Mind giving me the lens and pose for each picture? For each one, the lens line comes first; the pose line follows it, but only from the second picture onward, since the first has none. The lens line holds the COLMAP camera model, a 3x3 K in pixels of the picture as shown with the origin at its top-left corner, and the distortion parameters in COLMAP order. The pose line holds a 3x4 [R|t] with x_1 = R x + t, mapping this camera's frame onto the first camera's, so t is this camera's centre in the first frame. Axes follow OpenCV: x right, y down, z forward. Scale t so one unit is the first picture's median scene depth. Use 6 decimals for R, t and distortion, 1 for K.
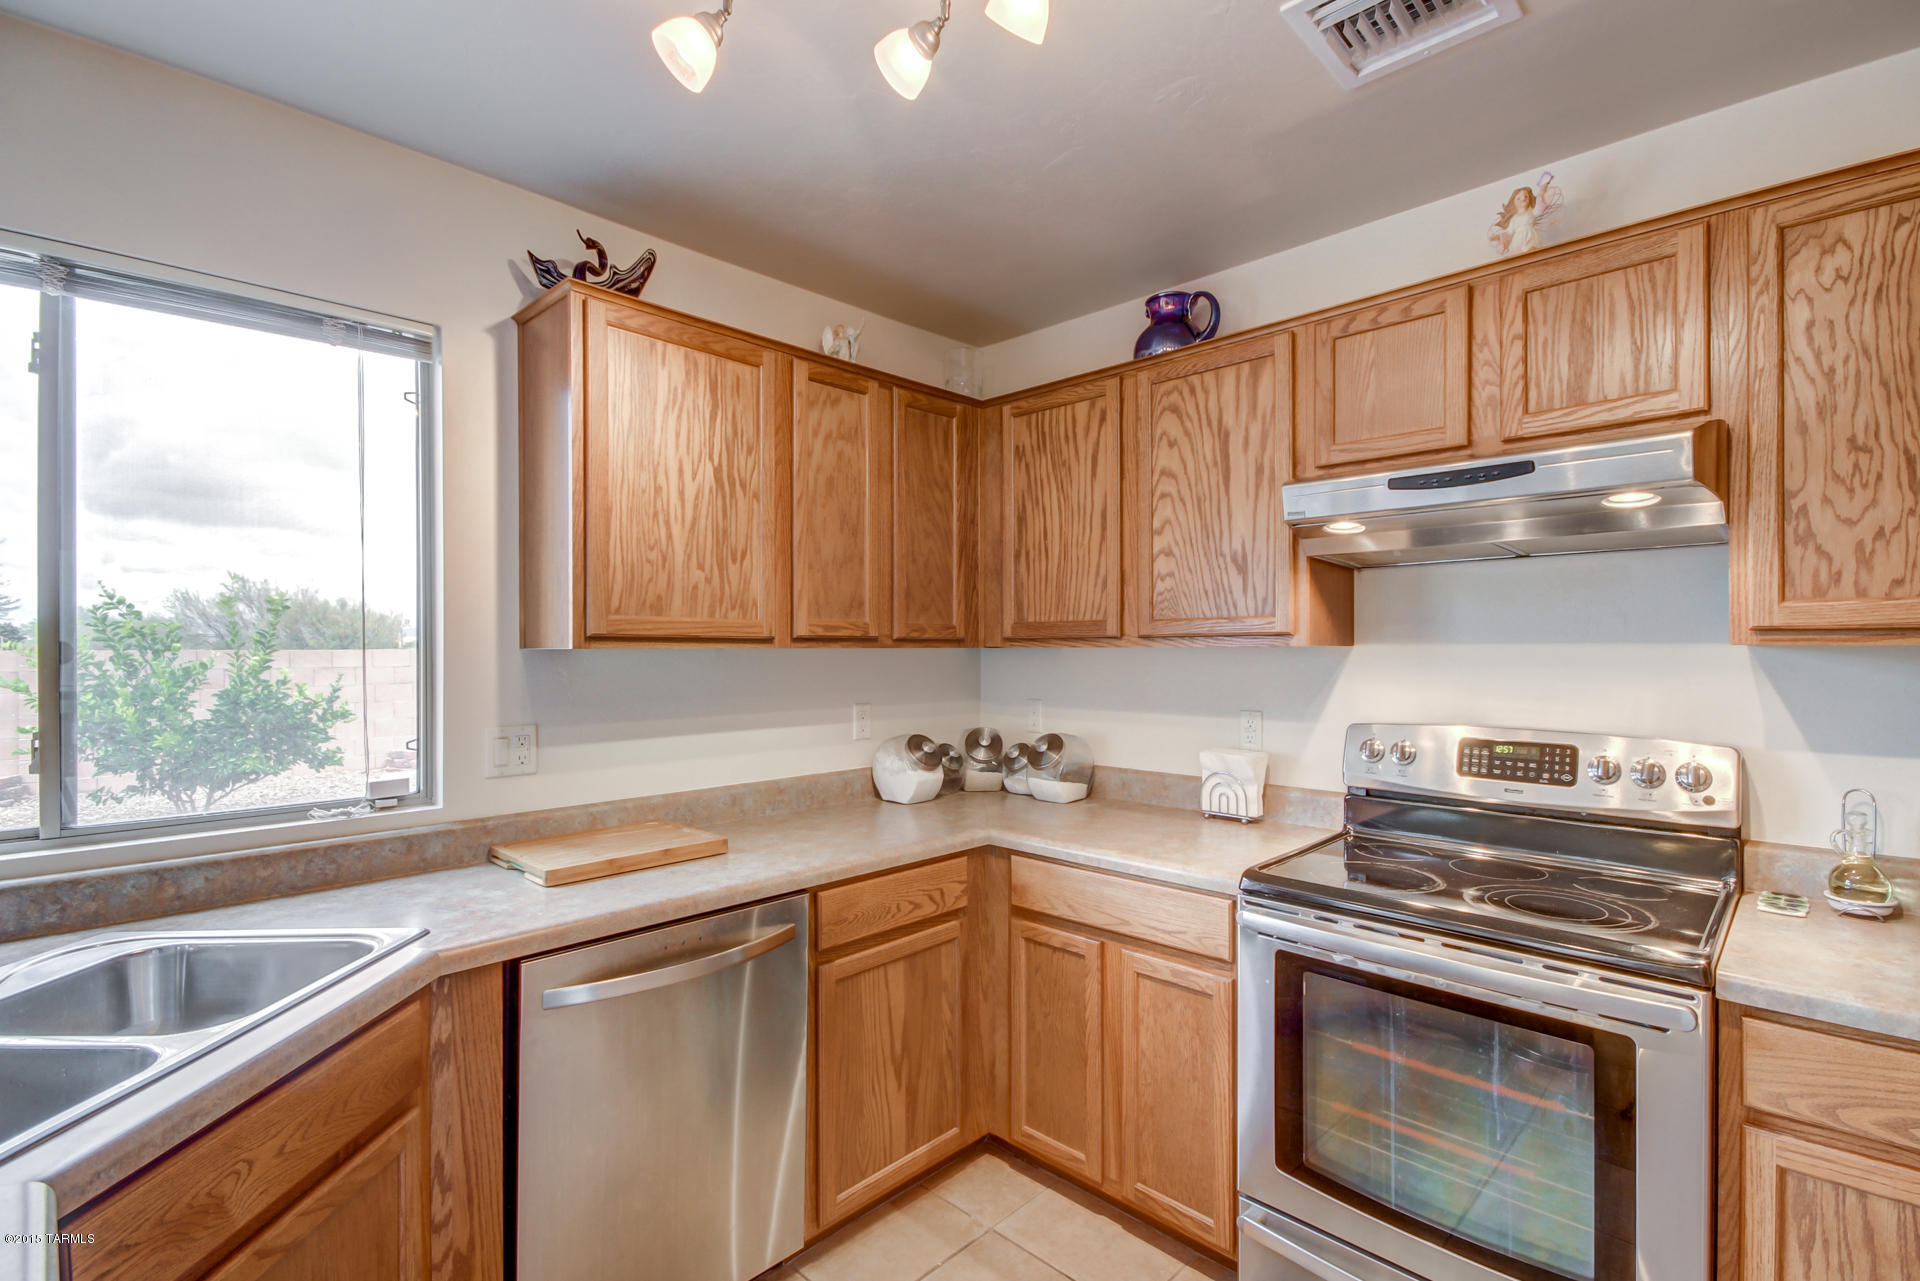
lens RADIAL K [[875.3, 0, 969.3], [0, 875.3, 646.7], [0, 0, 1]] dist [0.015539, -0.012147]
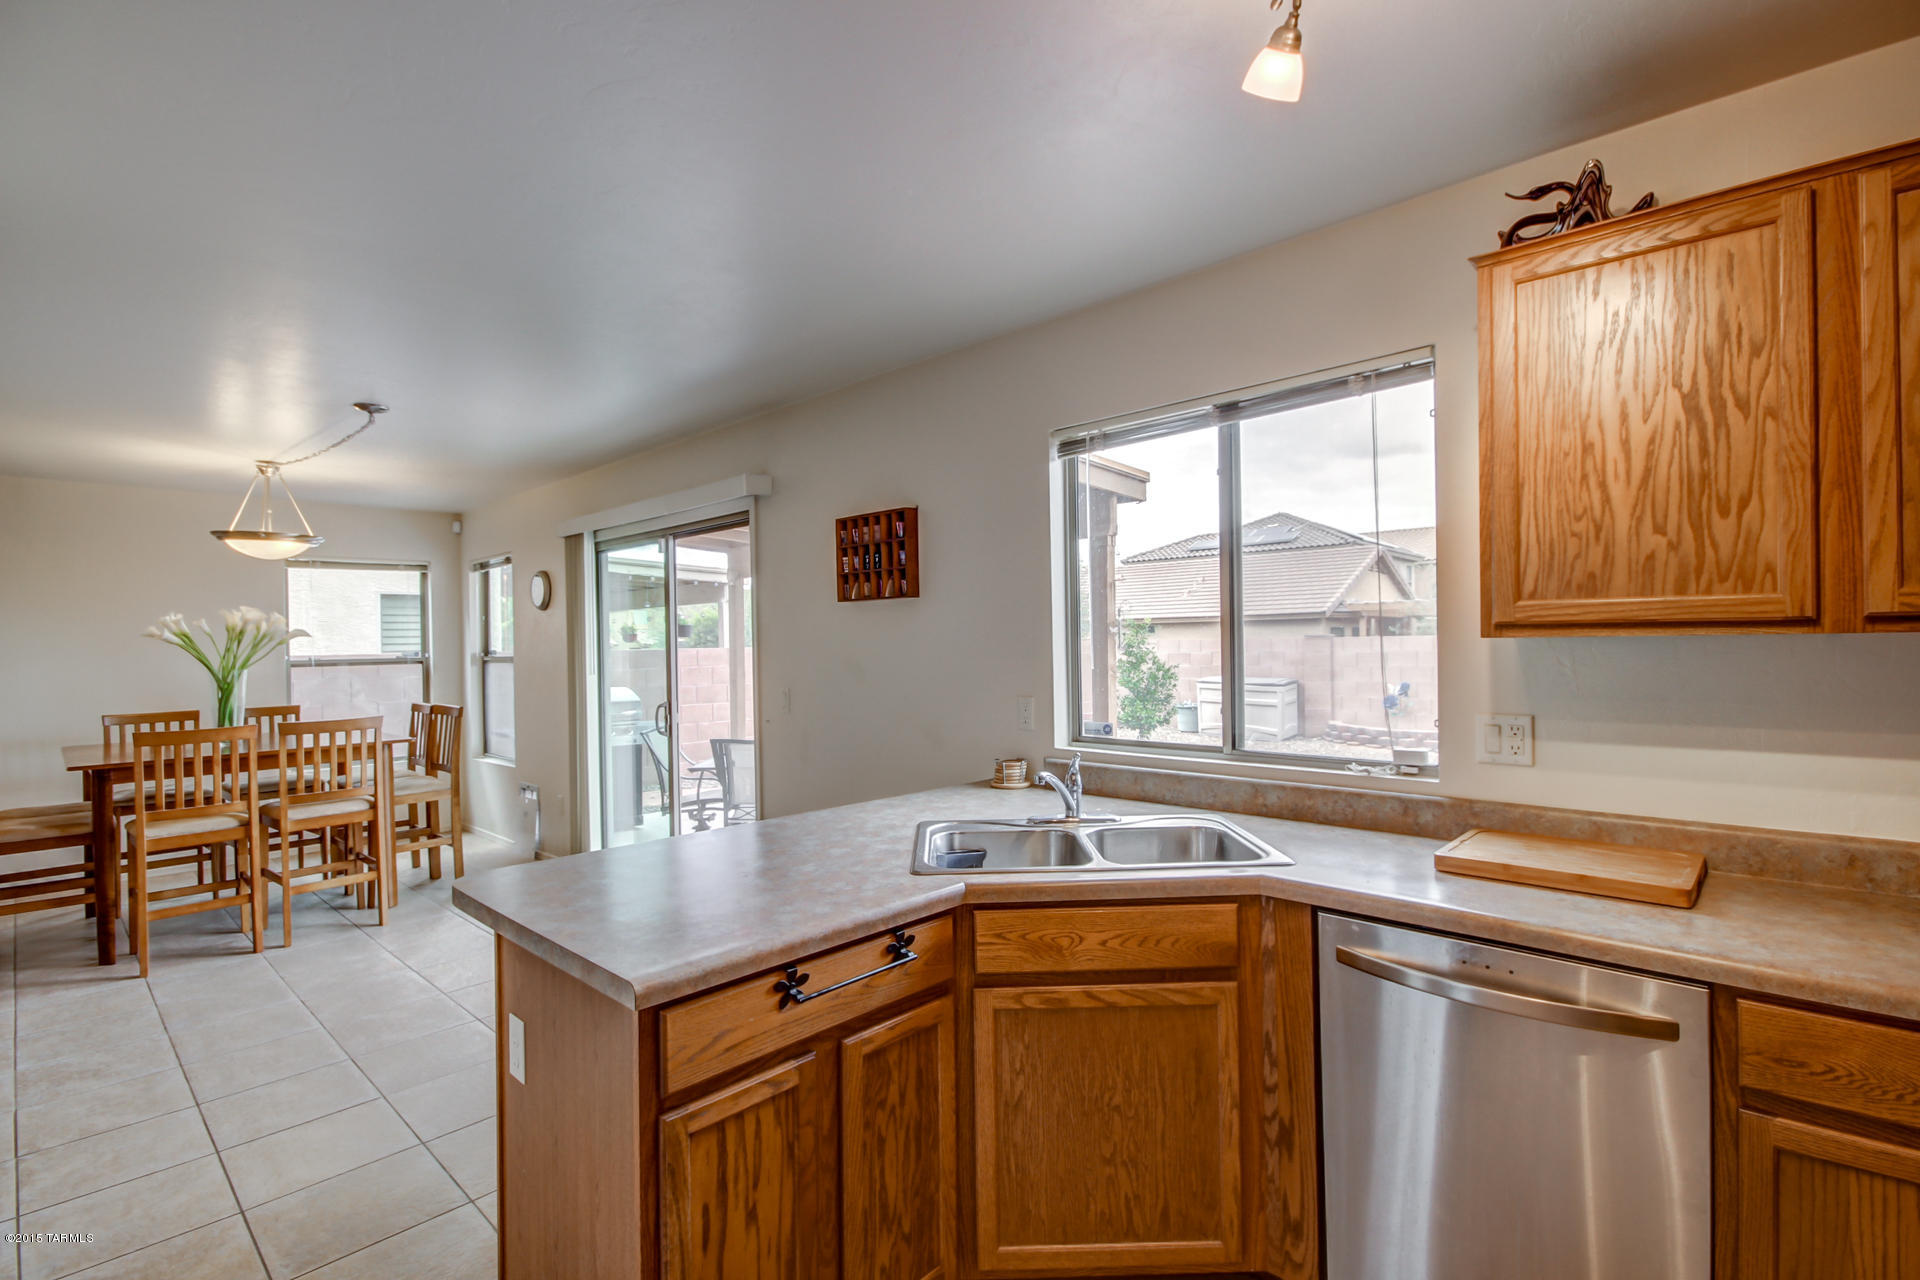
lens RADIAL K [[875.3, 0, 989.2], [0, 875.3, 648.6], [0, 0, 1]] dist [0.015539, -0.012147]
pose [[0.033000, 0.008436, -0.999420, 0.472450], [0.014350, 0.999857, 0.008913, -0.001921], [0.999352, -0.014636, 0.032874, 0.398316]]
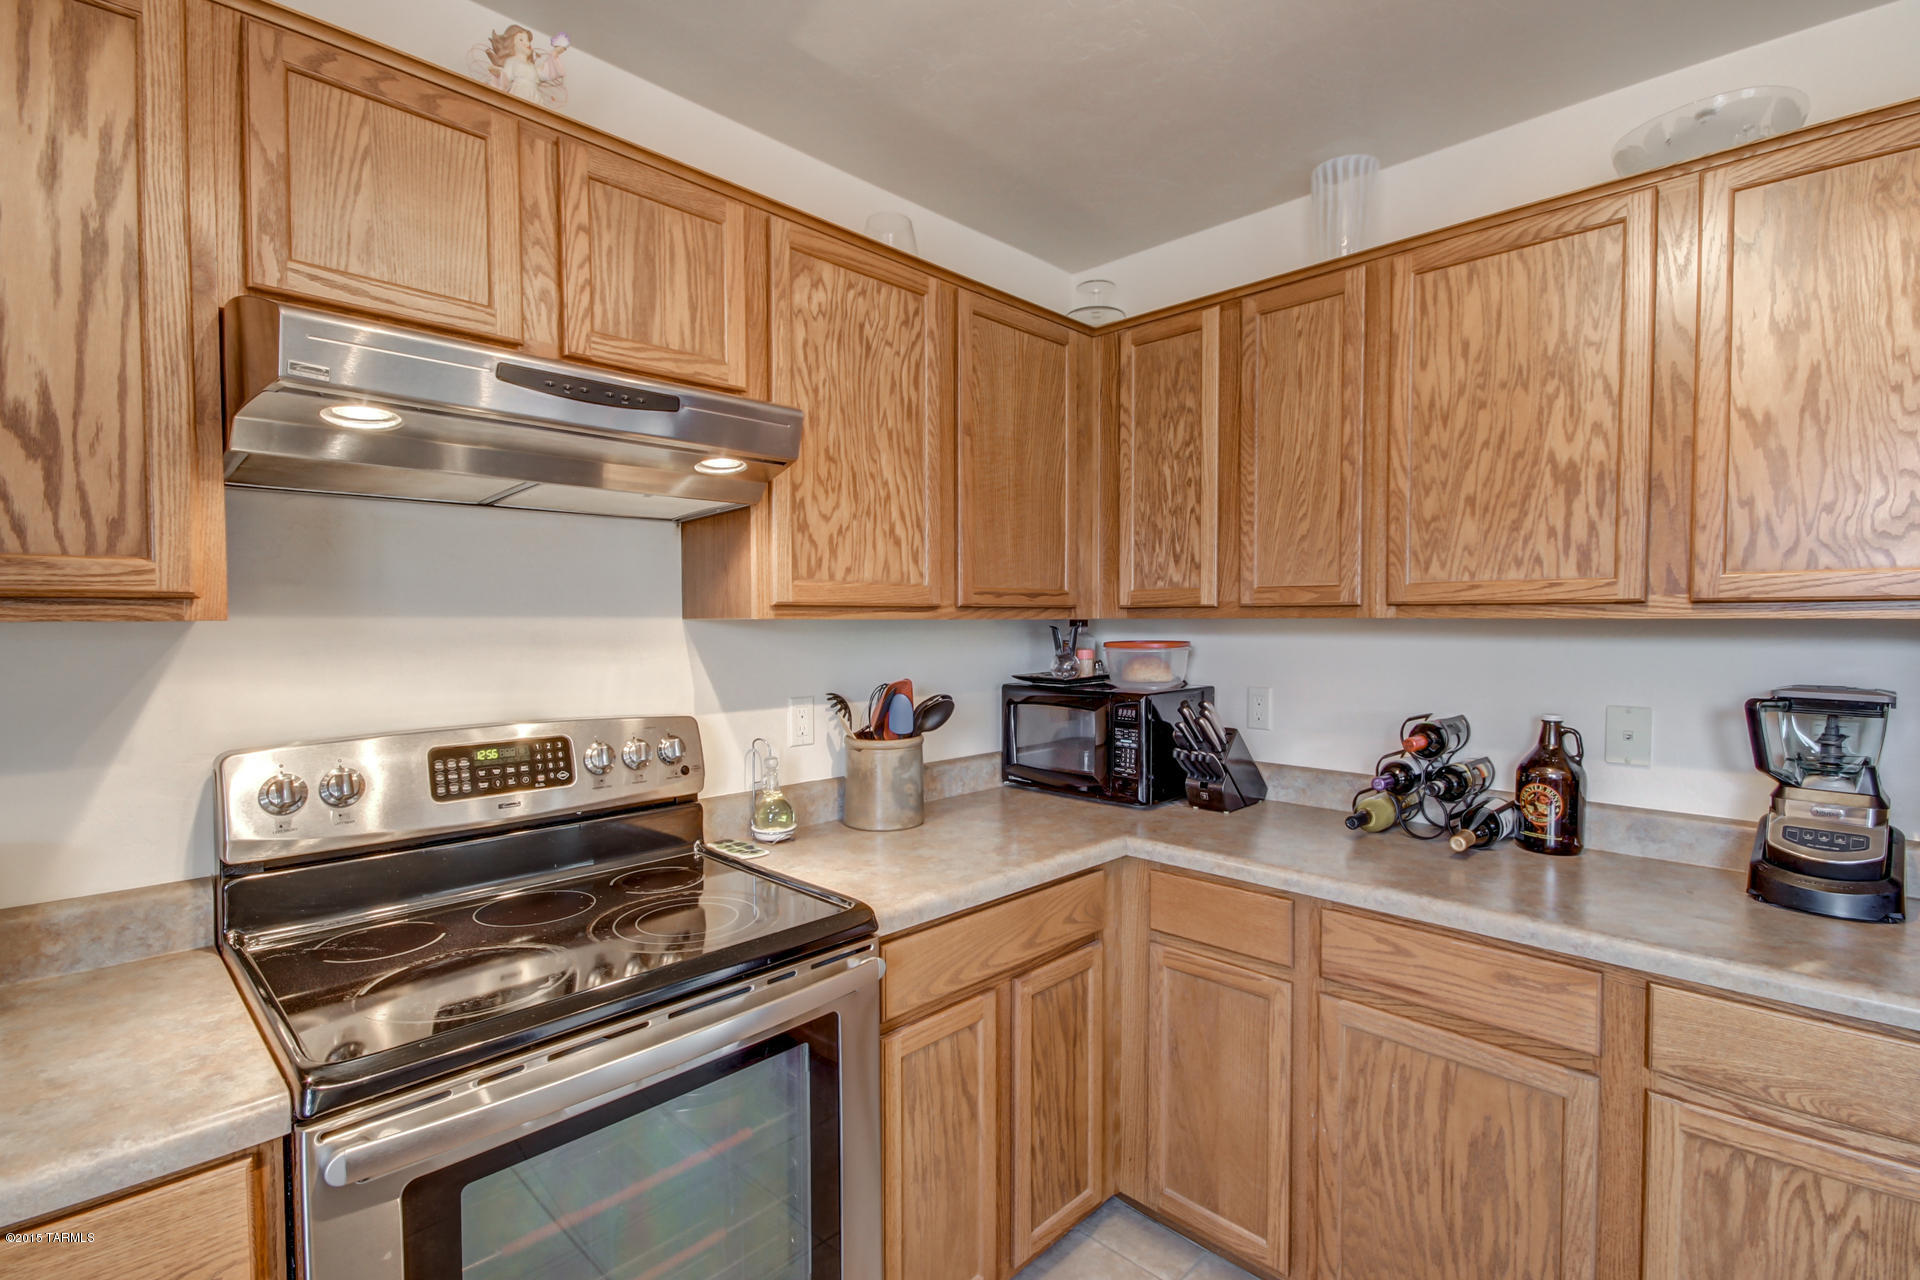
lens RADIAL K [[875.3, 0, 979.3], [0, 875.3, 646.0], [0, 0, 1]] dist [0.015539, -0.012147]
pose [[-0.006797, -0.027556, 0.999597, -0.157201], [0.002327, 0.999617, 0.027572, 0.001735], [-0.999974, 0.002513, -0.006730, 0.570729]]
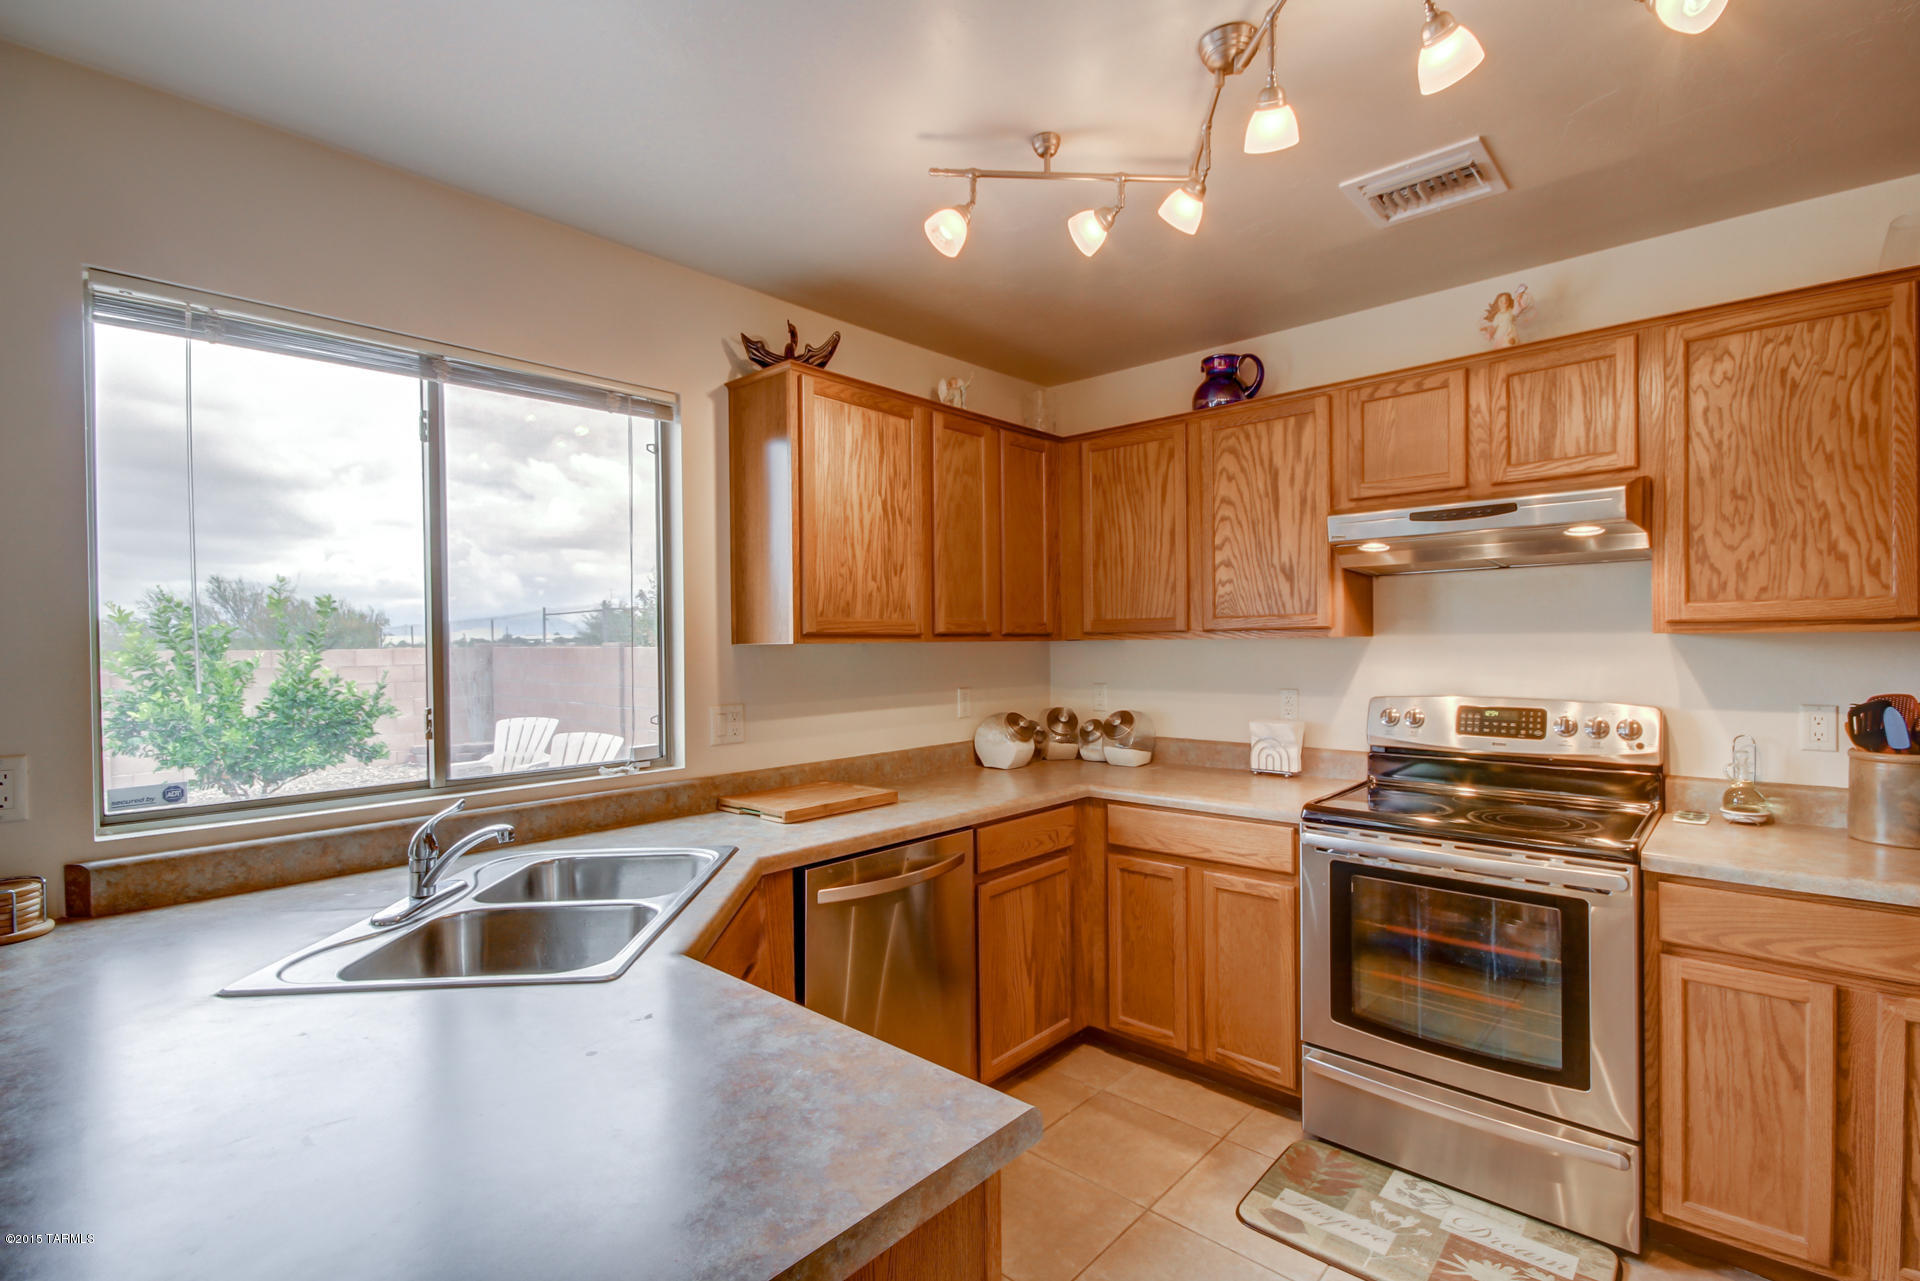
lens RADIAL K [[875.3, 0, 969.9], [0, 875.3, 646.7], [0, 0, 1]] dist [0.015539, -0.012147]
pose [[0.999368, -0.008773, 0.034454, -0.221095], [0.008552, 0.999942, 0.006547, 0.000726], [-0.034509, -0.006249, 0.999385, -0.294513]]
